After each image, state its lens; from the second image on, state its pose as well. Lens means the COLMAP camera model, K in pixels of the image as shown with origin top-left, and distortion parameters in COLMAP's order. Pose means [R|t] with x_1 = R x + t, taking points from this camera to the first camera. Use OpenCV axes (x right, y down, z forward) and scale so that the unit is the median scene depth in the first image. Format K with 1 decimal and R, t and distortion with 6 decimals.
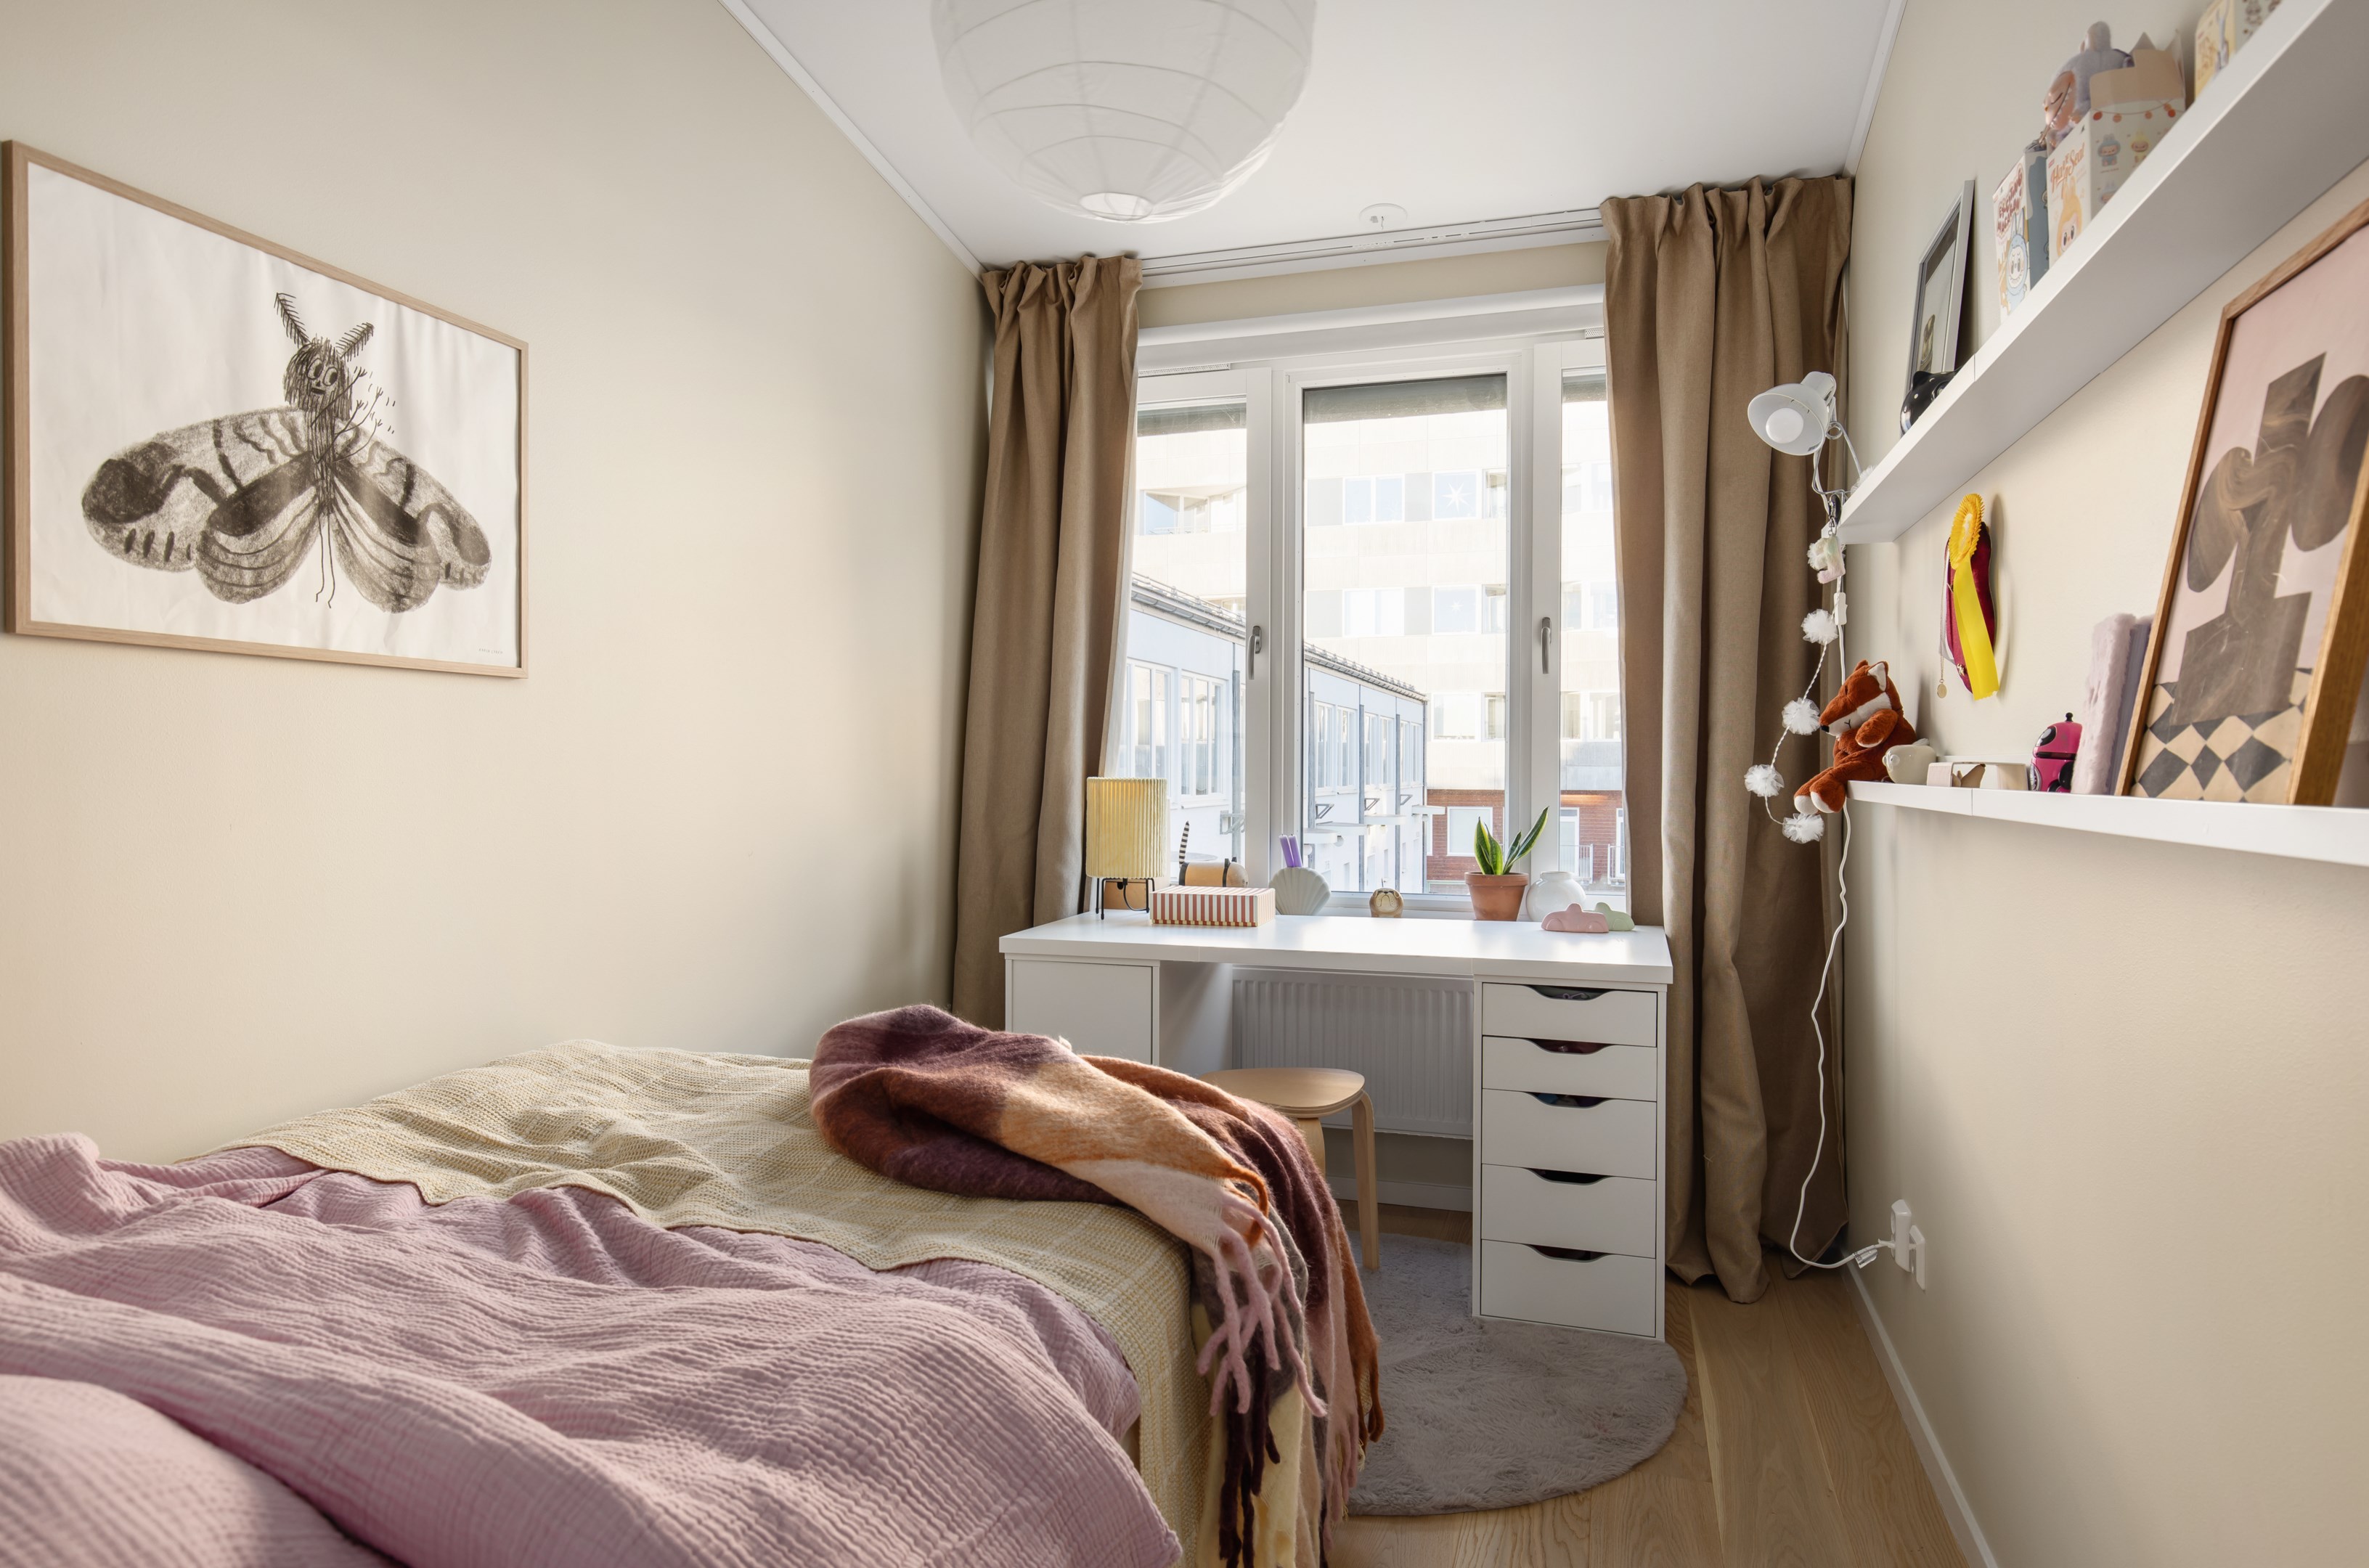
lens RADIAL K [[1399.3, 0, 1184.5], [0, 1399.3, 784.0], [0, 0, 1]] dist [0.003014, 0.000163]
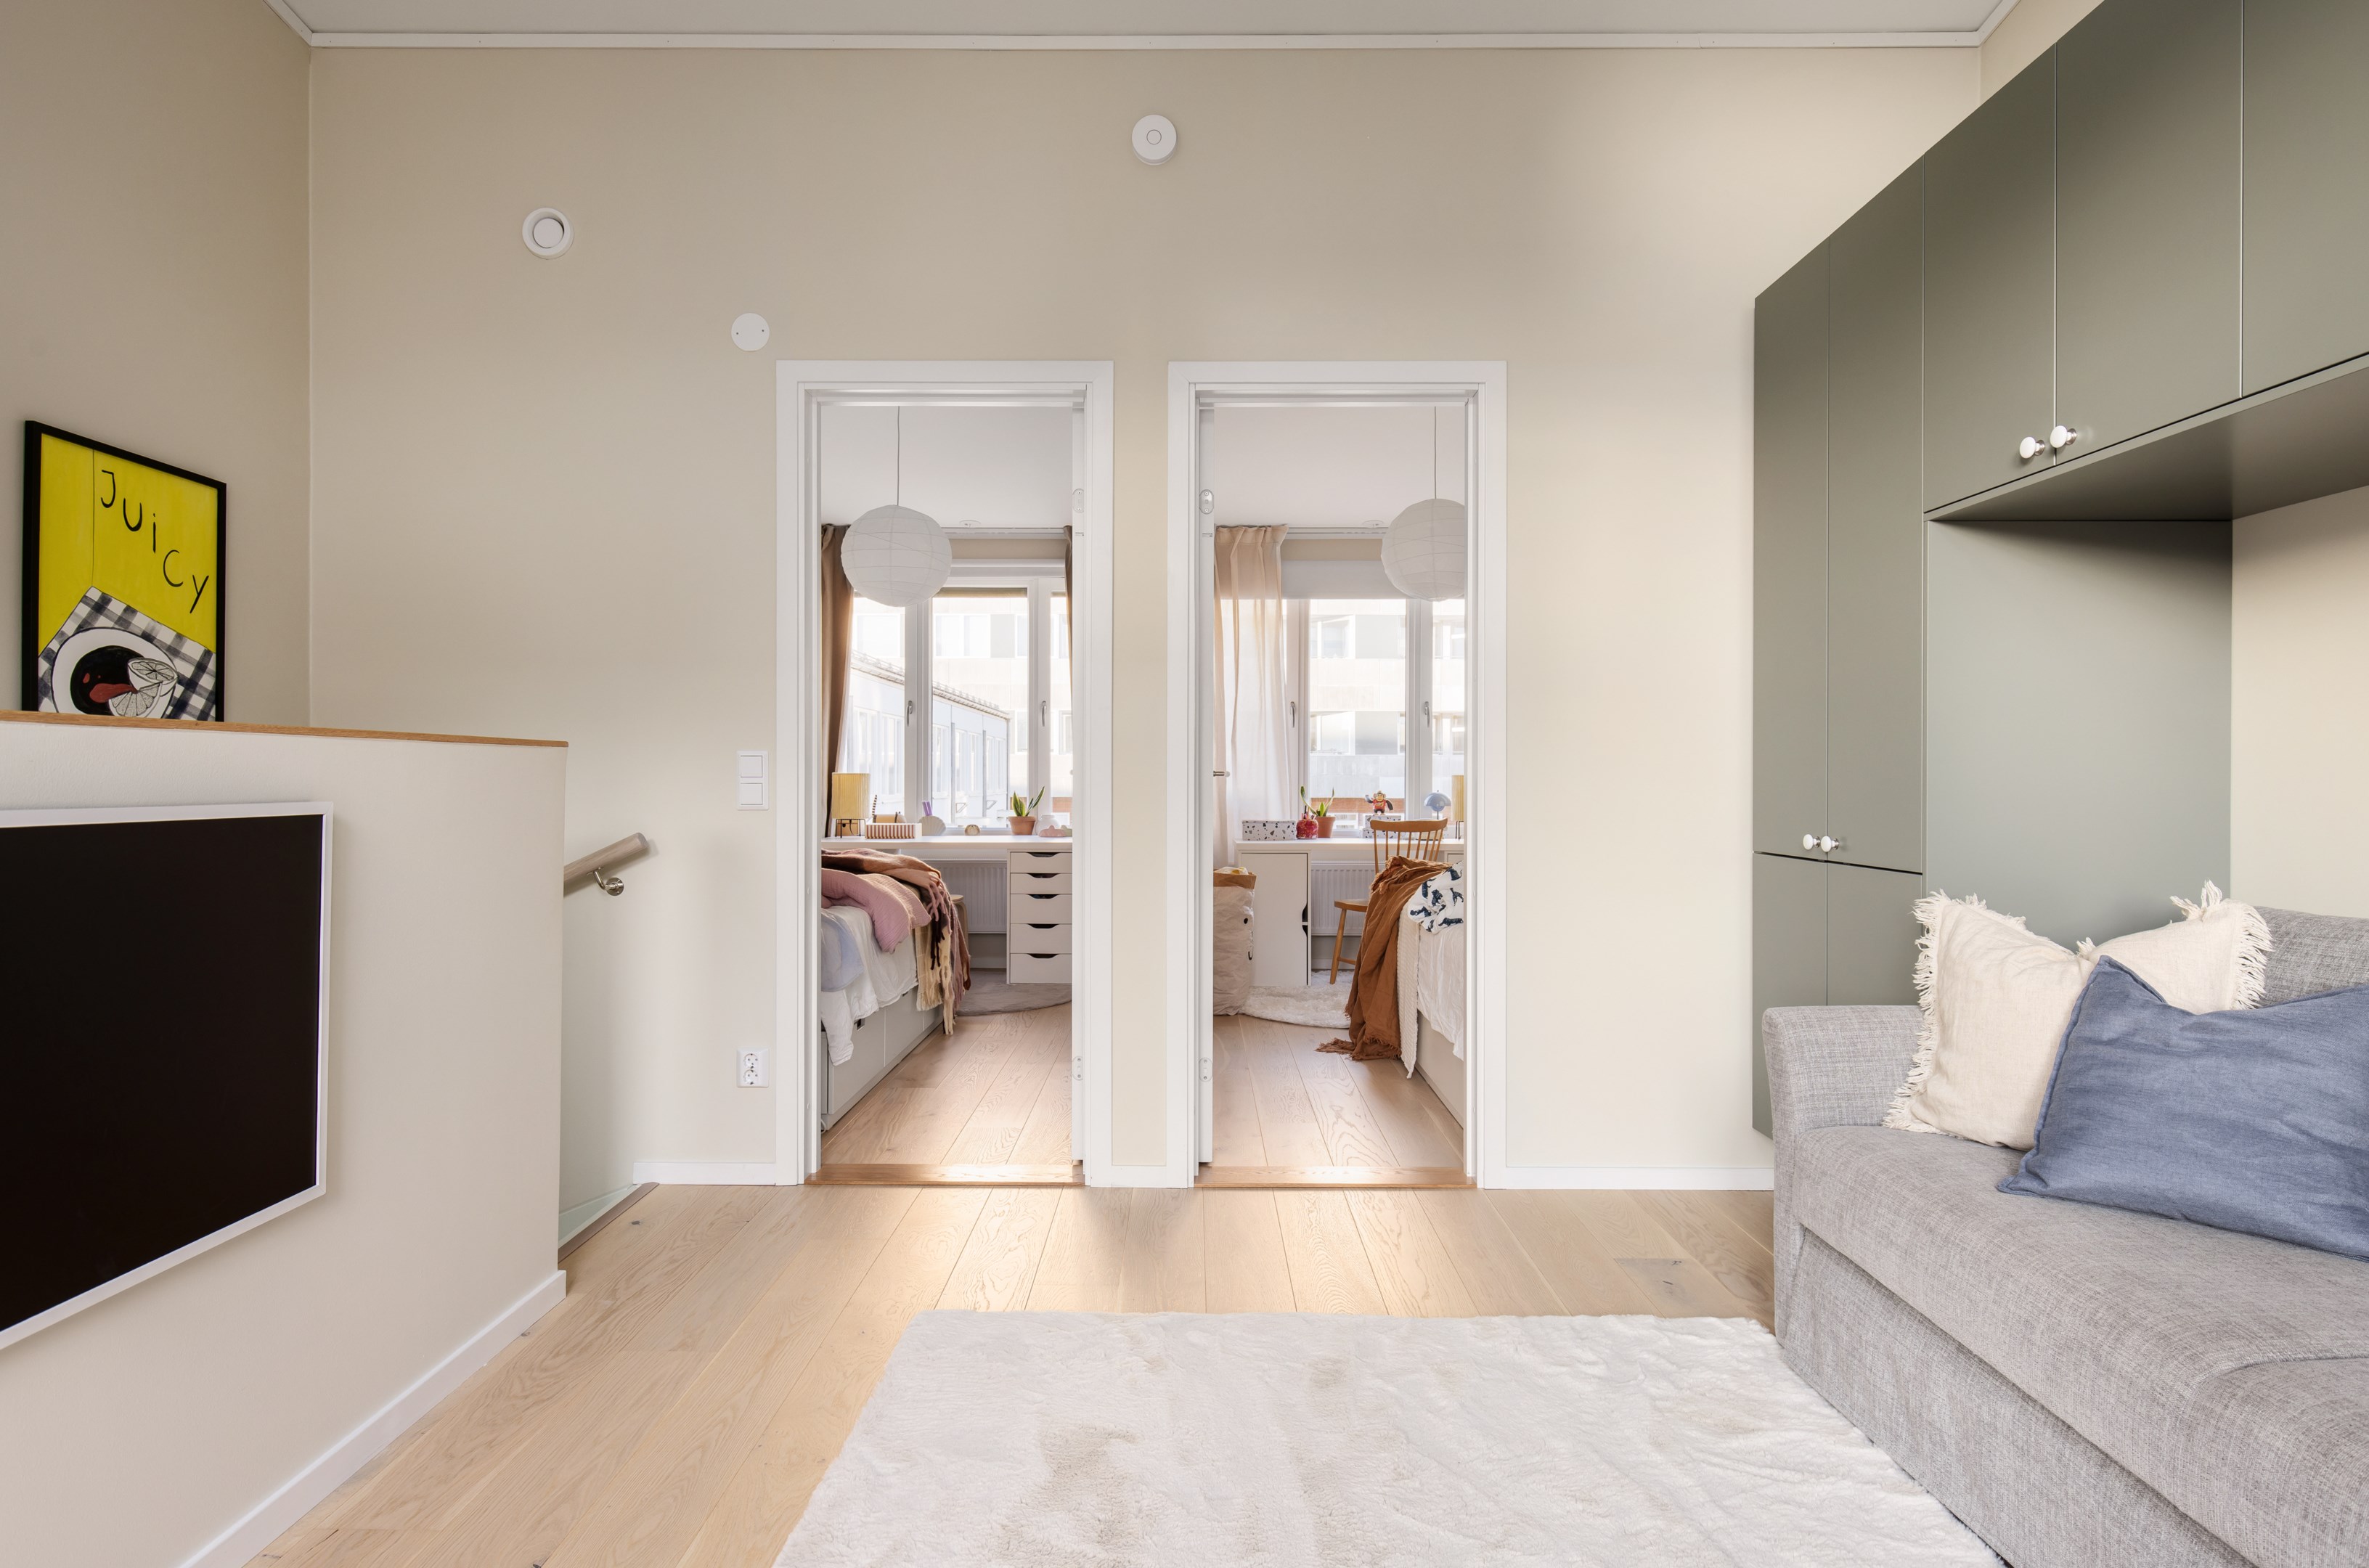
lens RADIAL K [[1385.4, 0, 1184.5], [0, 1385.4, 784.0], [0, 0, 1]] dist [-0.000005, -0.000013]
pose [[0.957259, 0.001822, 0.289225, -0.168175], [0.000526, 0.999968, -0.008038, 0.030589], [-0.289230, 0.007847, 0.957227, -1.186970]]
